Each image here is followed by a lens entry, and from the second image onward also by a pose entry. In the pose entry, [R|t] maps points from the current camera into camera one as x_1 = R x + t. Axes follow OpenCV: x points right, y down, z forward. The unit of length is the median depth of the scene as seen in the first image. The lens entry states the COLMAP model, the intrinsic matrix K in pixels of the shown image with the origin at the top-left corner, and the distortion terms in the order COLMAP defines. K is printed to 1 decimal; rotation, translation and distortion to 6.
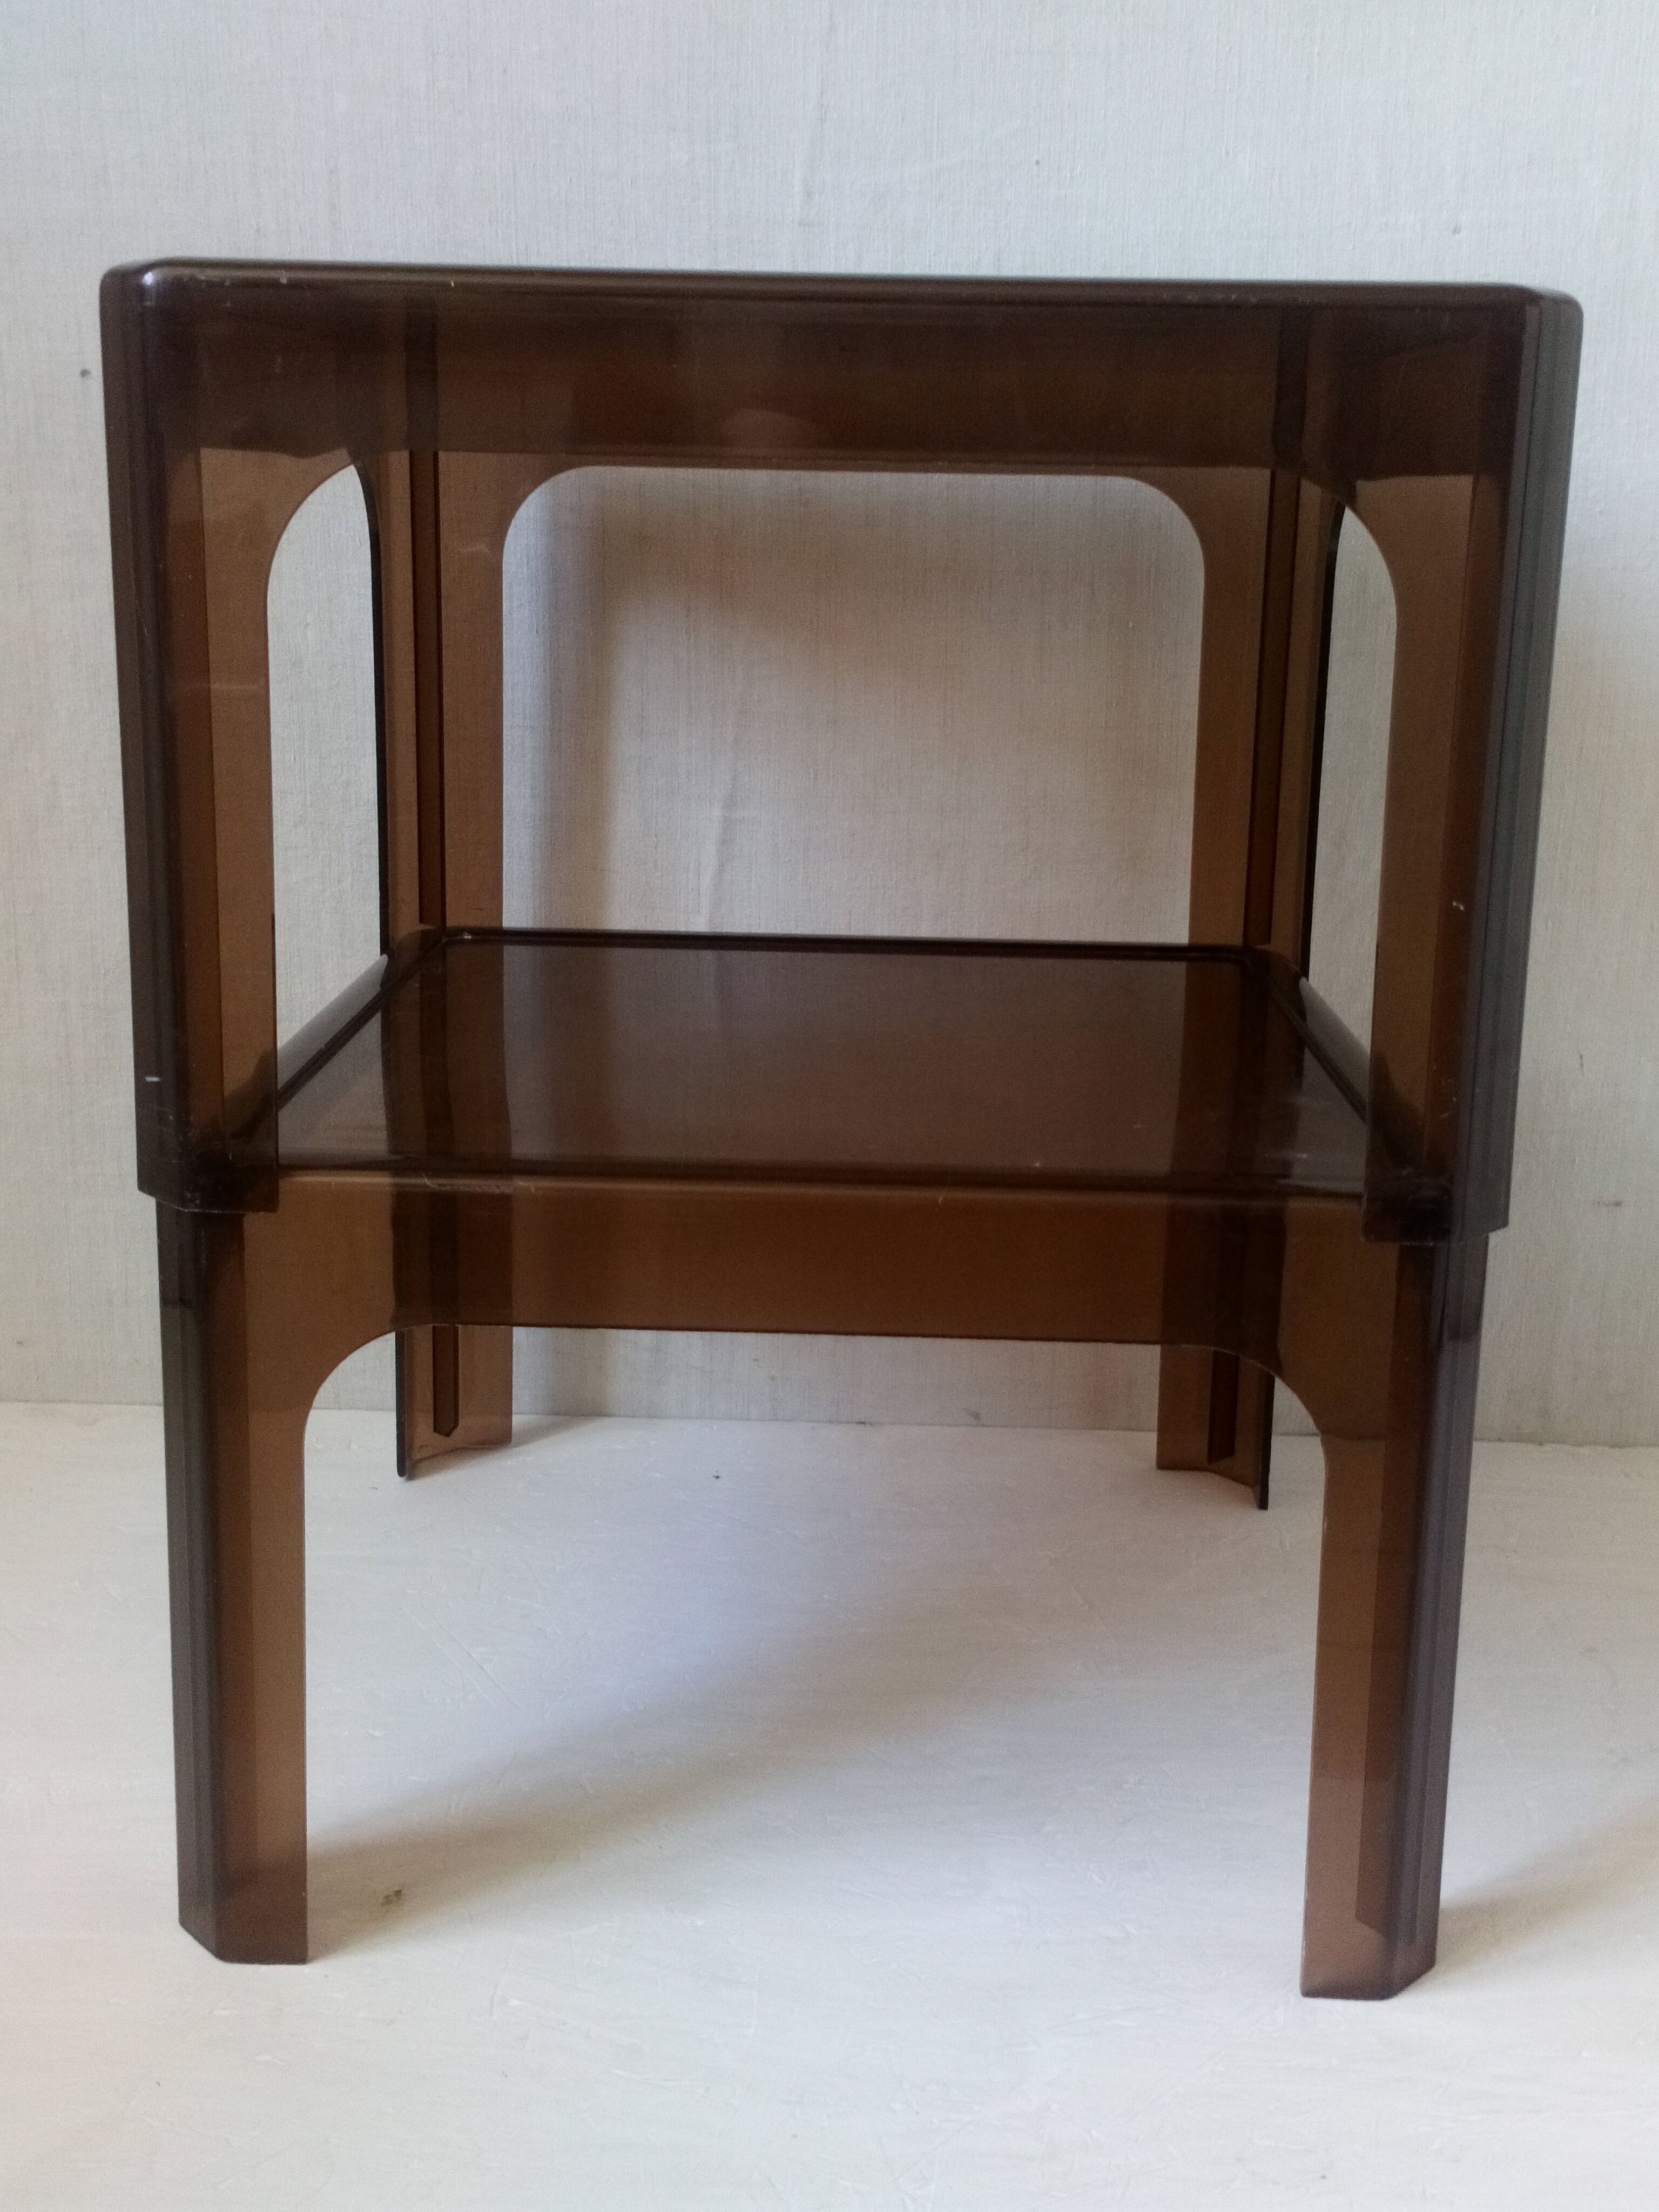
lens RADIAL K [[2345.7, 0, 822.7], [0, 2345.7, 1100.0], [0, 0, 1]] dist [0.008058, 0.000000]
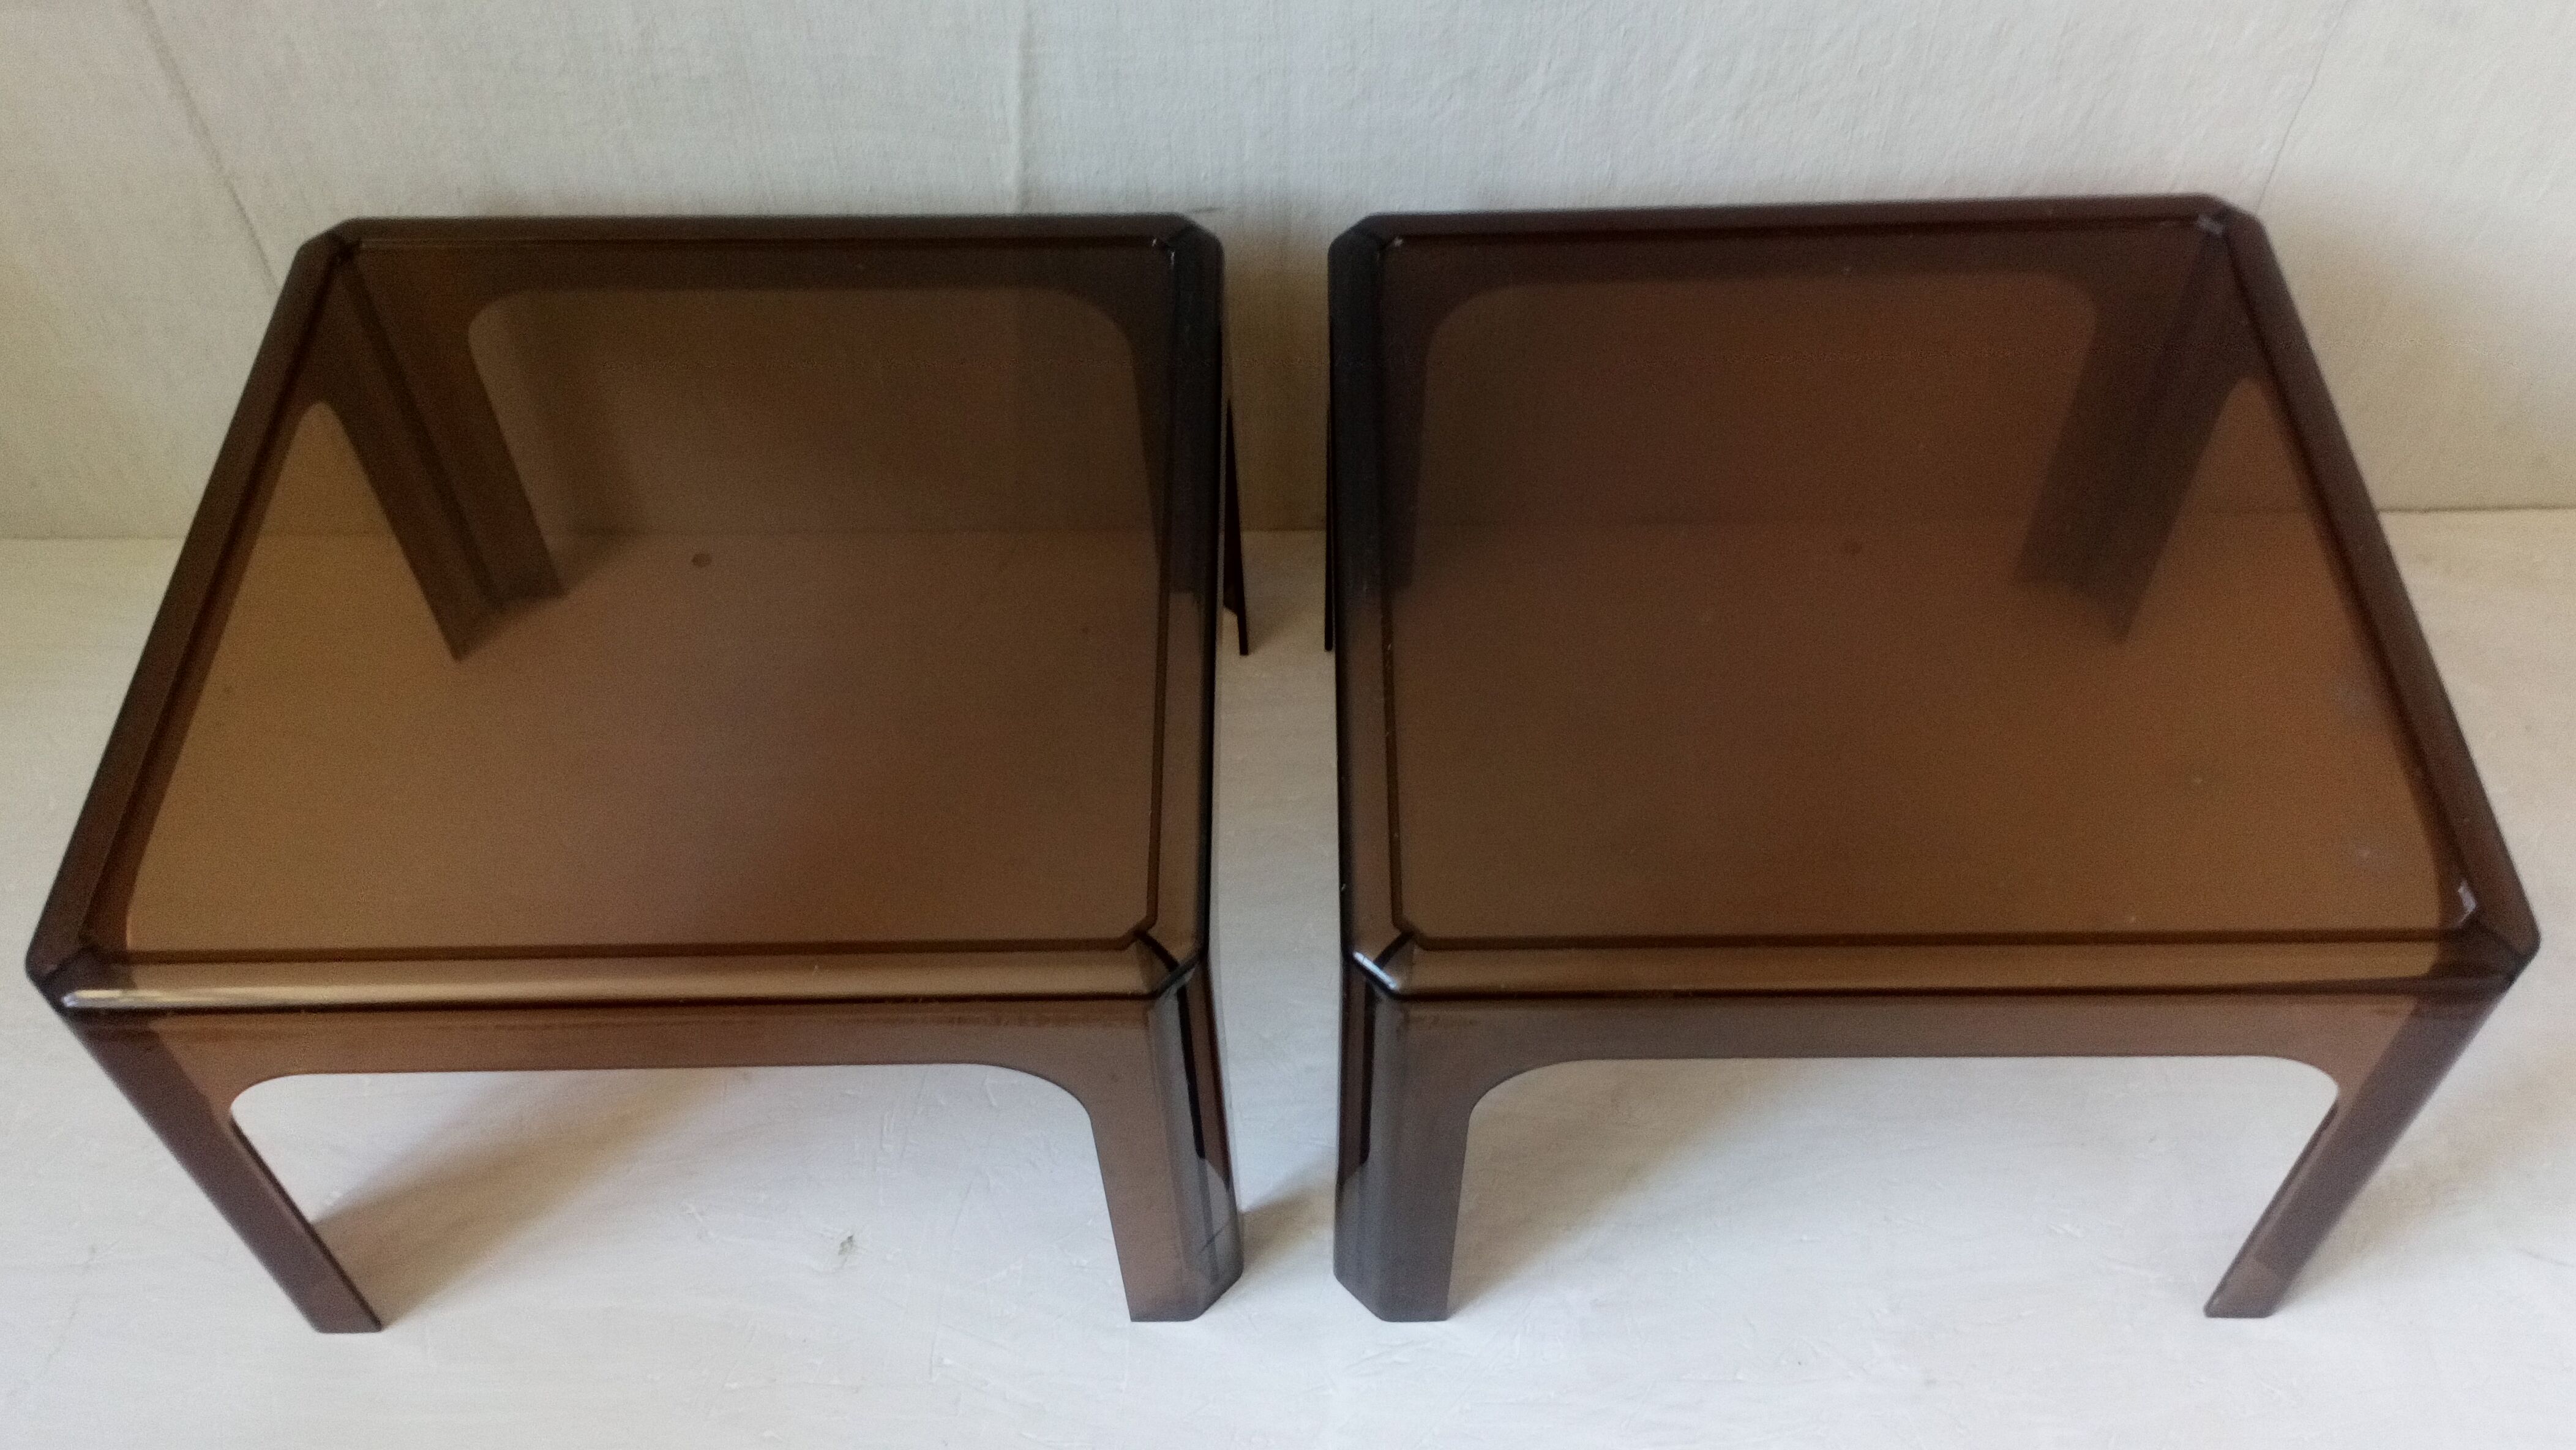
lens RADIAL K [[2308.2, 0, 1282.1], [0, 2308.2, 771.2], [0, 0, 1]] dist [0.064857, -0.132465]
pose [[0.999010, -0.041211, -0.016732, 0.079500], [0.042760, 0.786300, 0.616363, -0.572085], [-0.012245, -0.616469, 0.787284, 0.133574]]
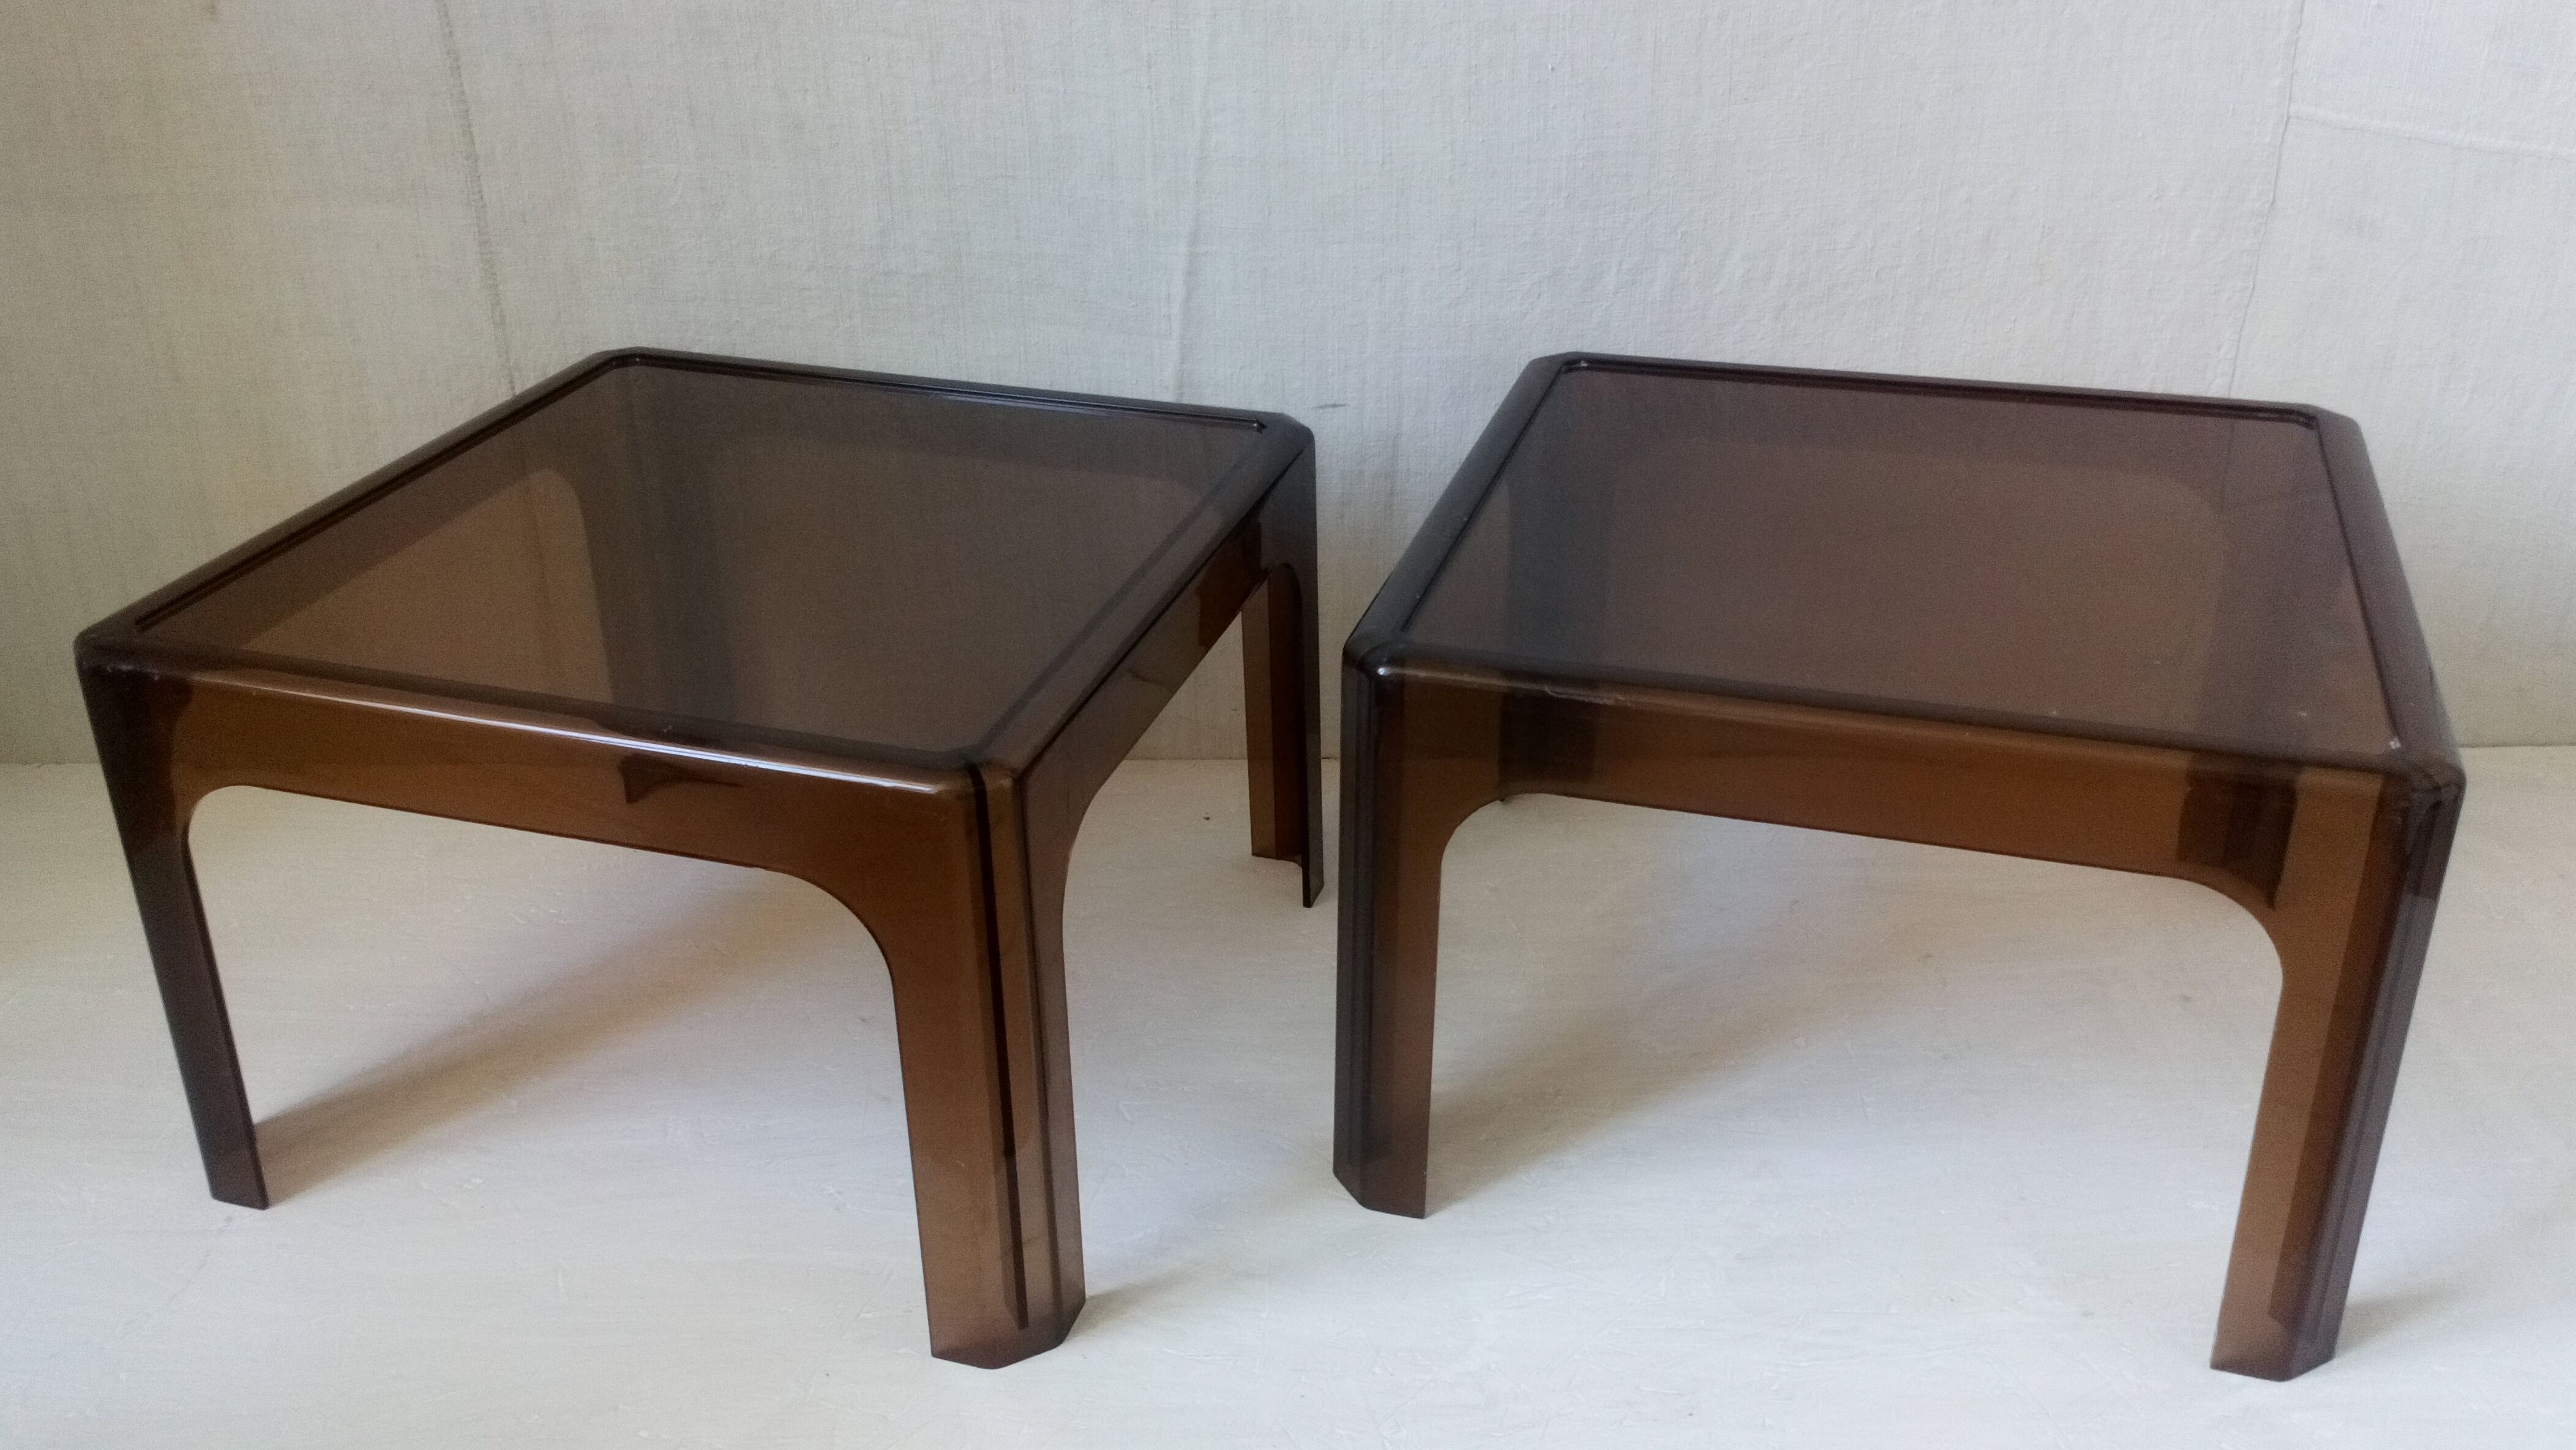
lens RADIAL K [[2308.2, 0, 1276.4], [0, 2308.2, 722.0], [0, 0, 1]] dist [0.064857, -0.132465]
pose [[0.999390, -0.034915, -0.000191, -0.009916], [0.034120, 0.975435, 0.217631, -0.176358], [-0.007413, -0.217505, 0.976031, -0.170140]]
